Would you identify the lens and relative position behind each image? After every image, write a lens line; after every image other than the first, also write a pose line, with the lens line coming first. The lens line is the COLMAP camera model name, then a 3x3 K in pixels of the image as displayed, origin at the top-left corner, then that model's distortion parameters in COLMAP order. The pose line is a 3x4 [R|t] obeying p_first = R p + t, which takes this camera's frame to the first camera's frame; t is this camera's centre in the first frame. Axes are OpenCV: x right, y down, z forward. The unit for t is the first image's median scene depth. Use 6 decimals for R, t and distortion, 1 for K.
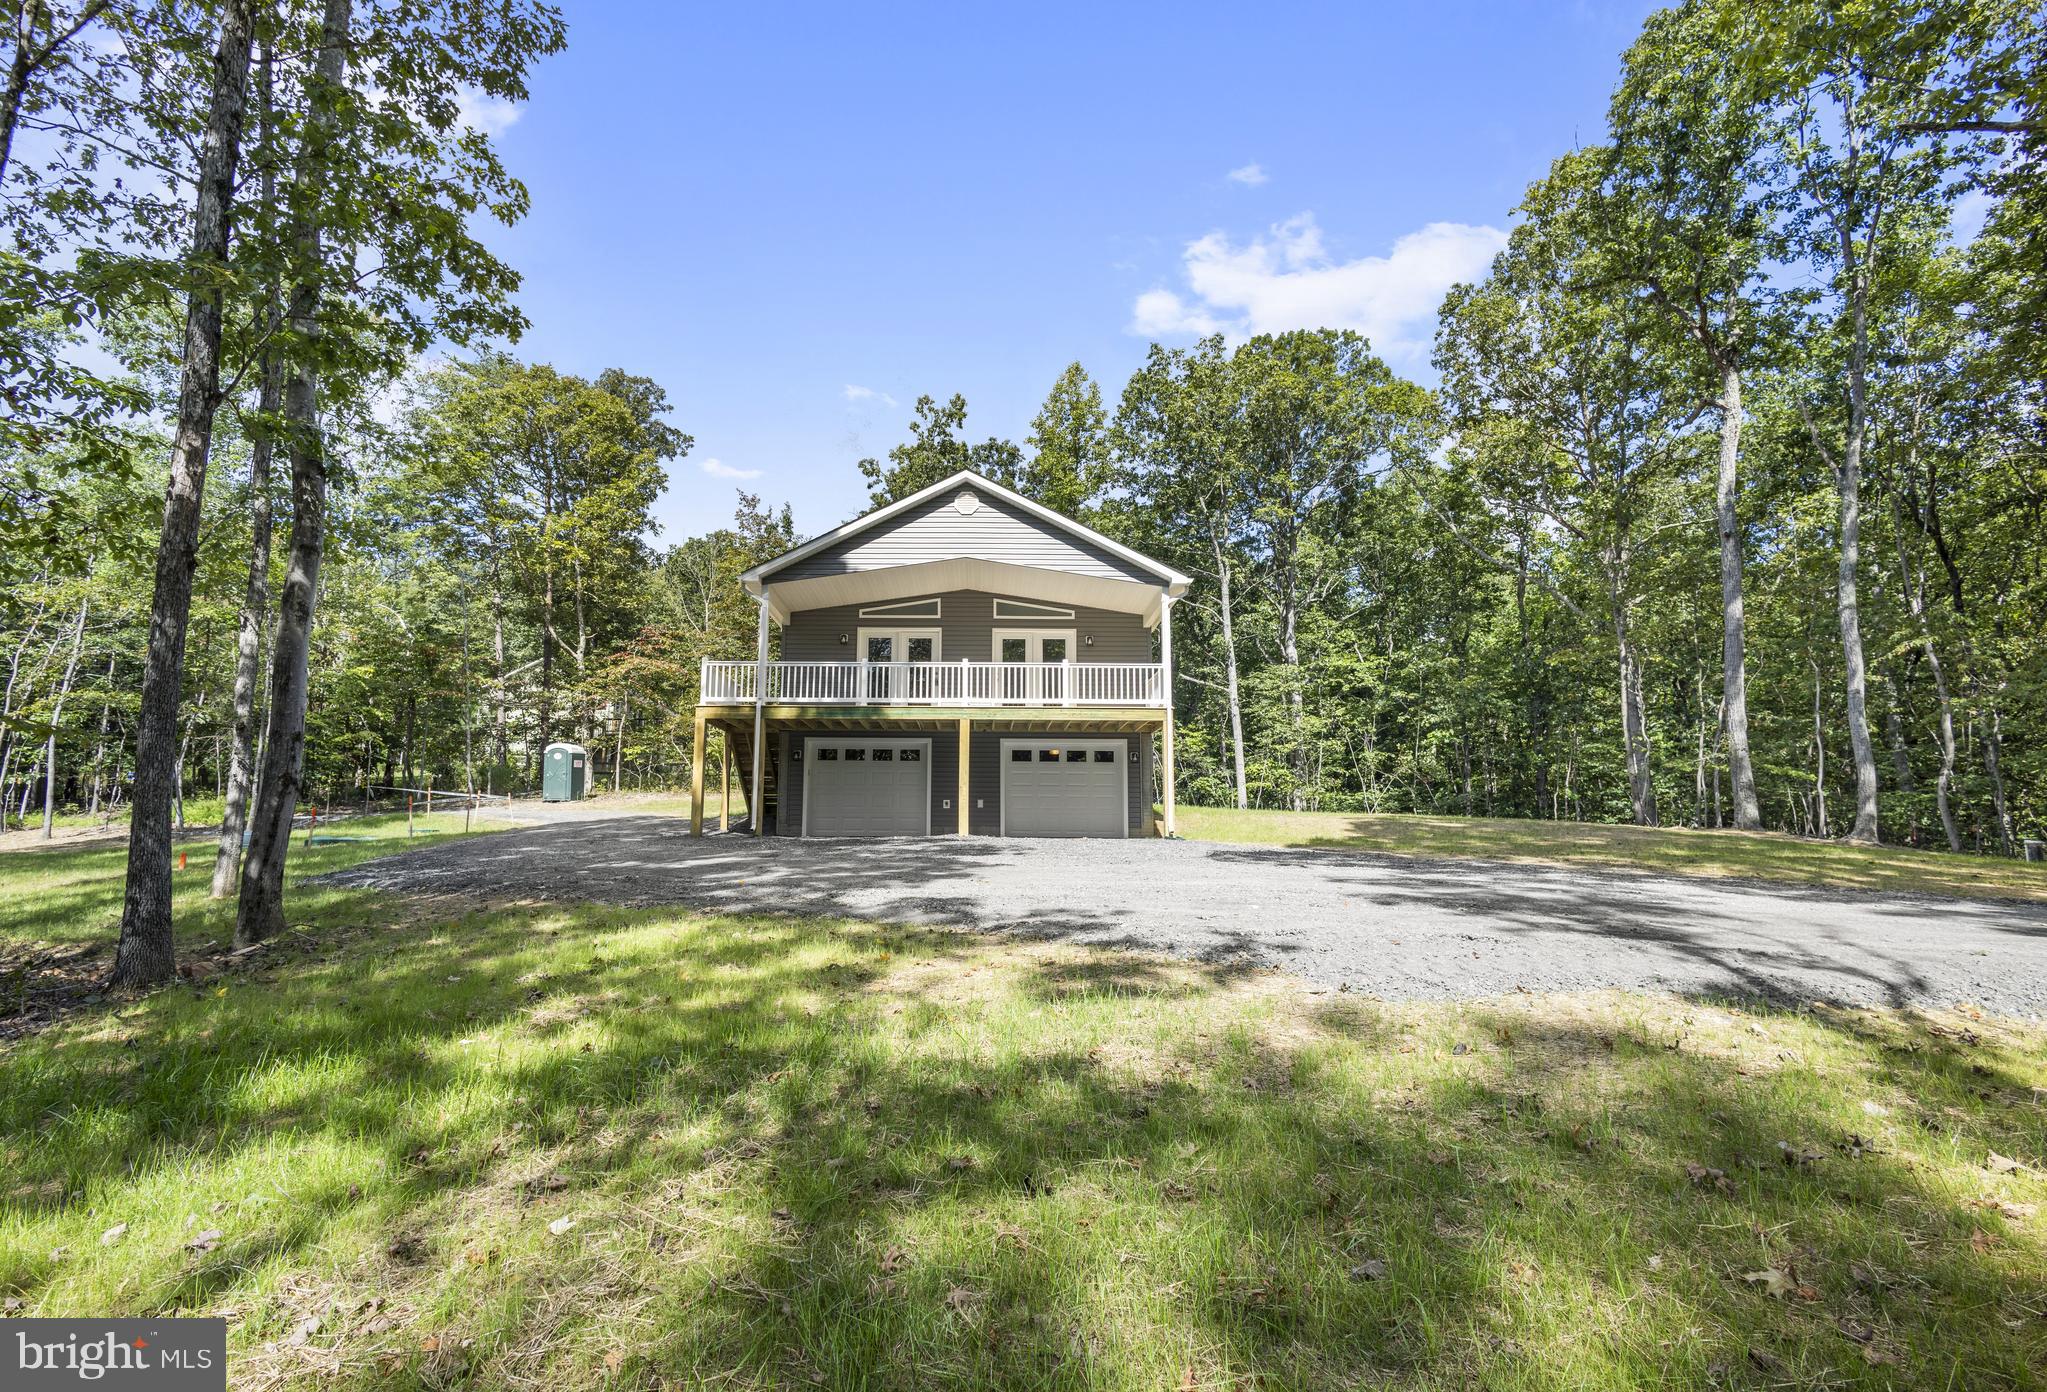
lens RADIAL K [[1550.2, 0, 1023.7], [0, 1550.2, 696.9], [0, 0, 1]] dist [0.001086, 0.001772]
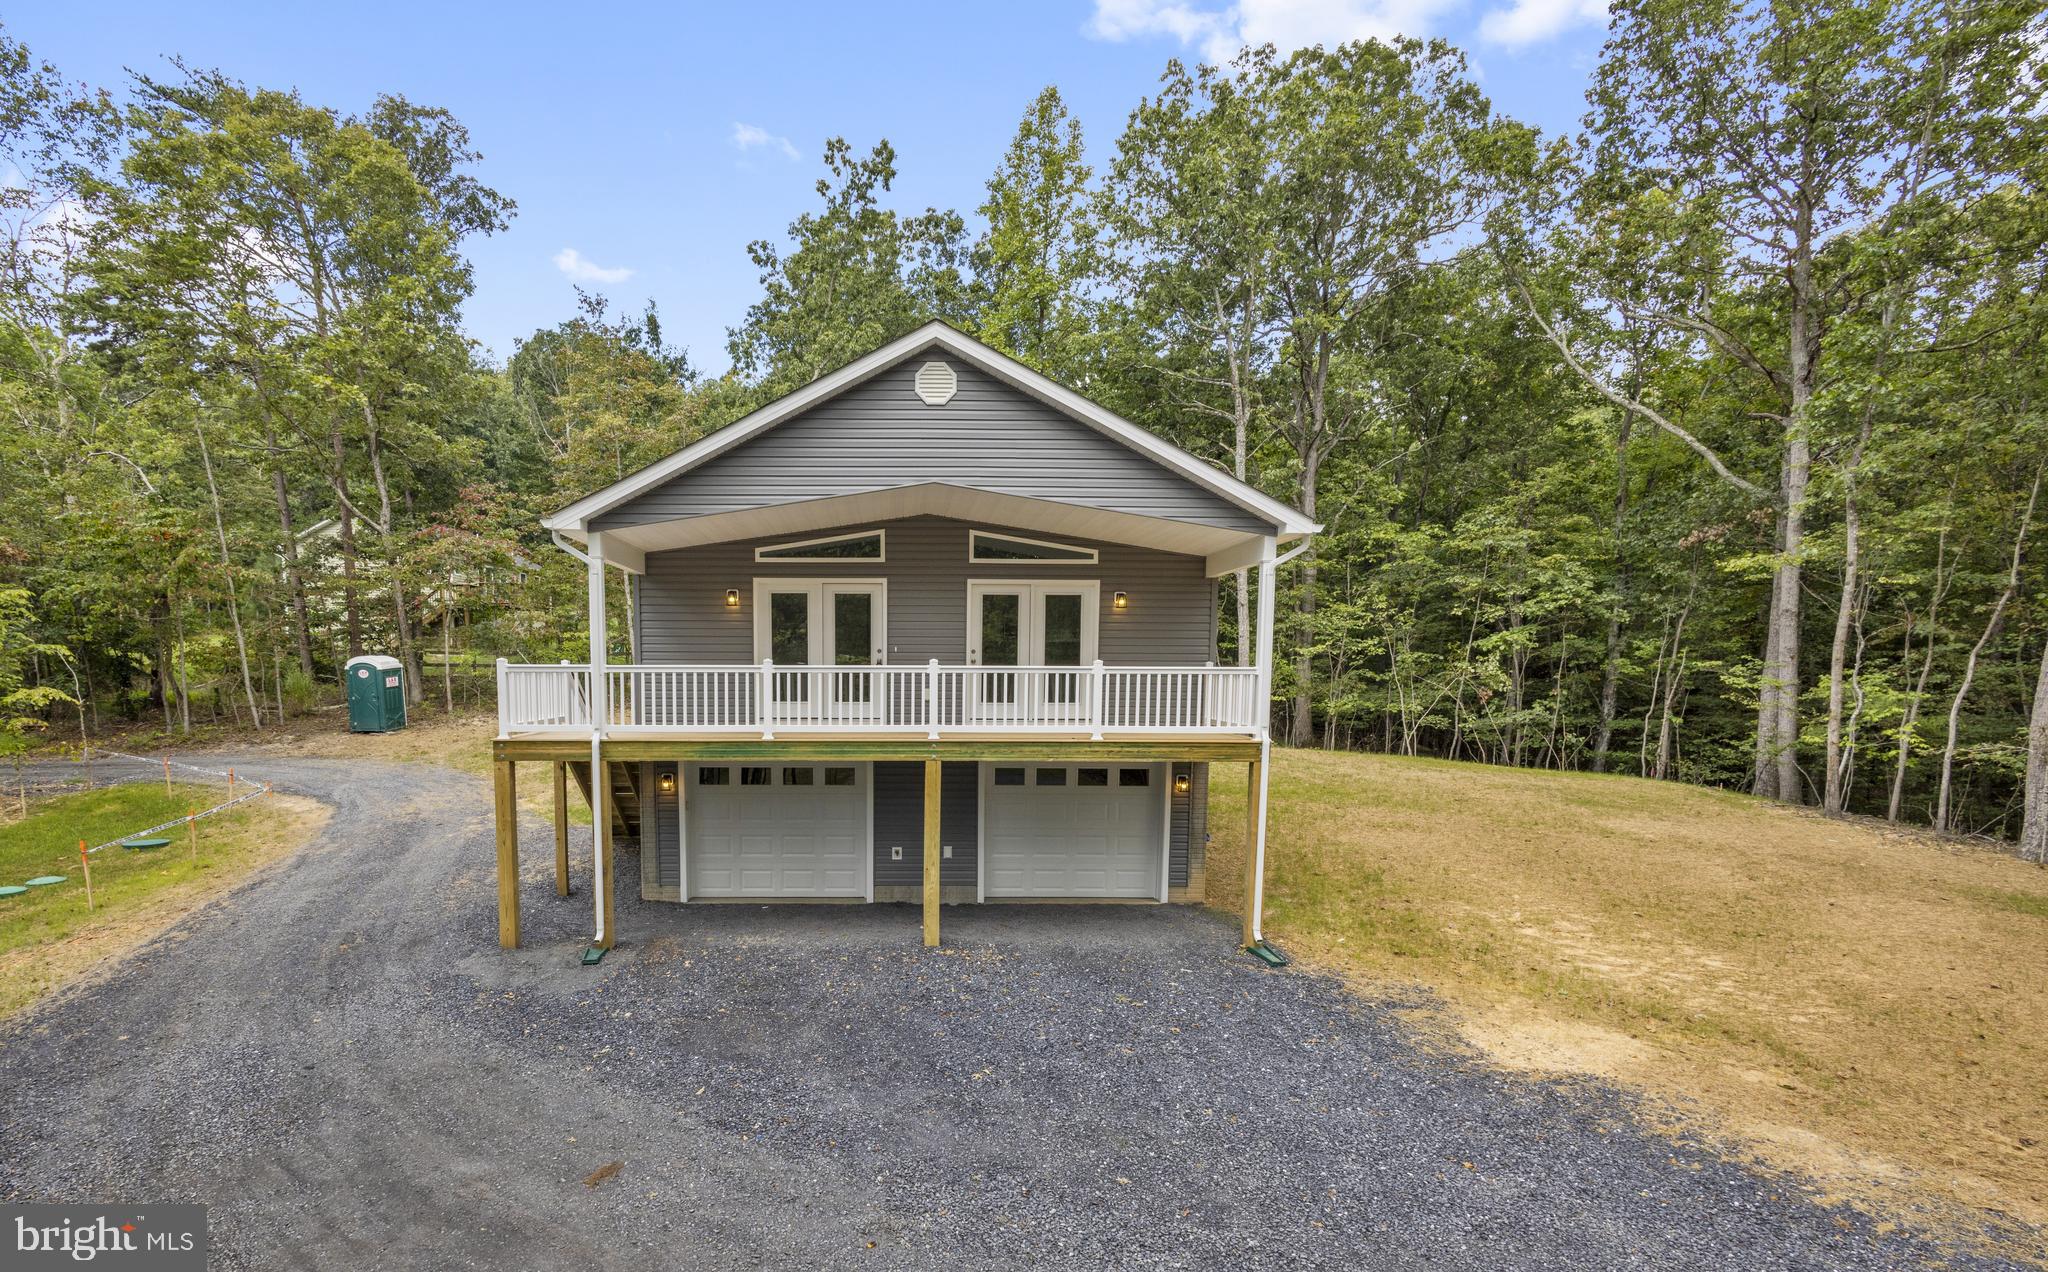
lens RADIAL K [[990.6, 0, 867.3], [0, 990.6, 655.0], [0, 0, 1]] dist [0.001134, -0.000865]
pose [[0.999976, 0.004456, 0.005254, -0.051700], [-0.005916, 0.946282, 0.323290, -0.119191], [-0.003531, -0.323313, 0.946285, 0.501239]]
